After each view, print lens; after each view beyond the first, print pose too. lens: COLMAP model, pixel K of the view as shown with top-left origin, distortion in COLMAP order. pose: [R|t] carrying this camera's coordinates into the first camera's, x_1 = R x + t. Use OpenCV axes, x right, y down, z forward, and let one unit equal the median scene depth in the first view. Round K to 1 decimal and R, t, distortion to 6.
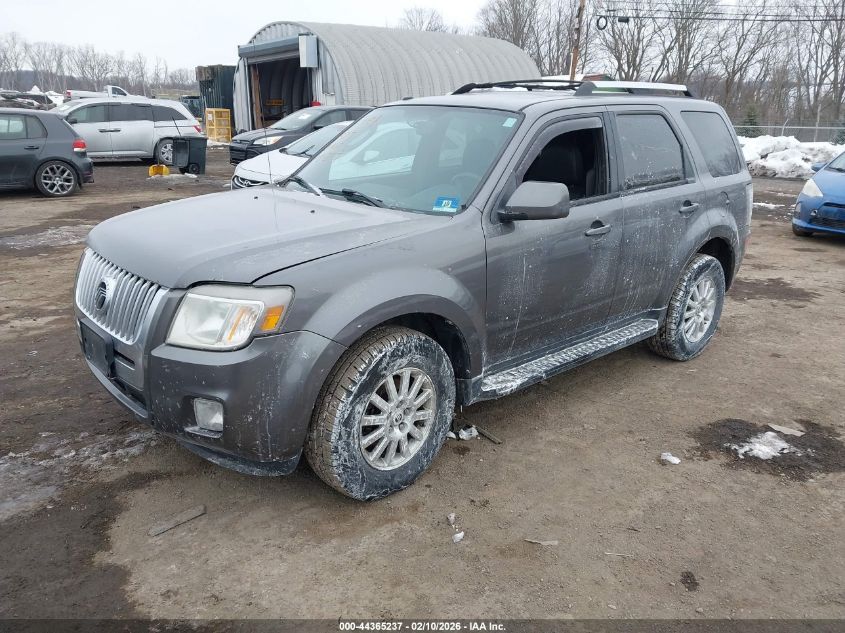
lens RADIAL K [[659.8, 0, 422.5], [0, 659.8, 316.5], [0, 0, 1]] dist [0.014016, 0.006073]
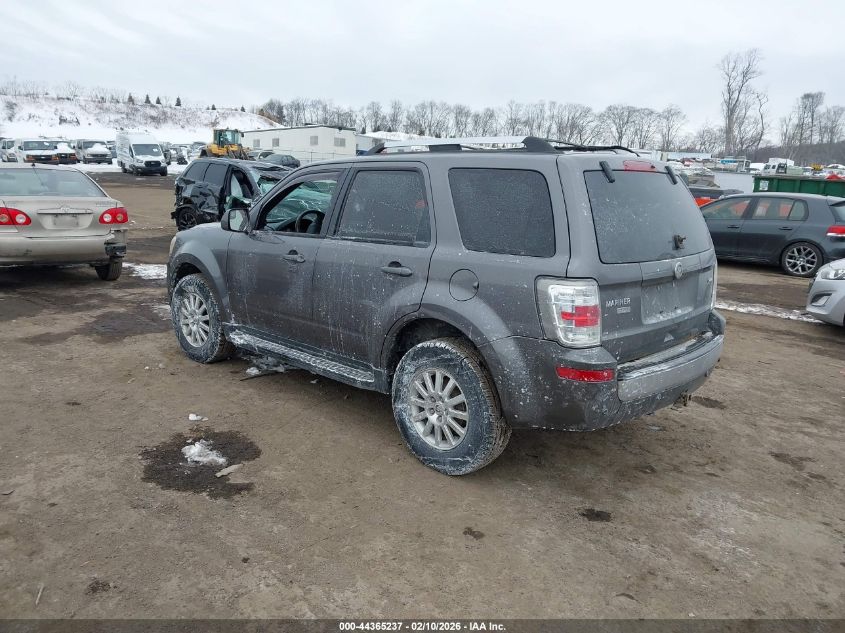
lens RADIAL K [[685.2, 0, 422.5], [0, 685.2, 316.5], [0, 0, 1]] dist [0.004006, 0.002775]
pose [[0.055857, 0.185166, -0.981119, 1.895914], [-0.330554, 0.930666, 0.156825, -0.374178], [0.942133, 0.315553, 0.113191, 1.340882]]
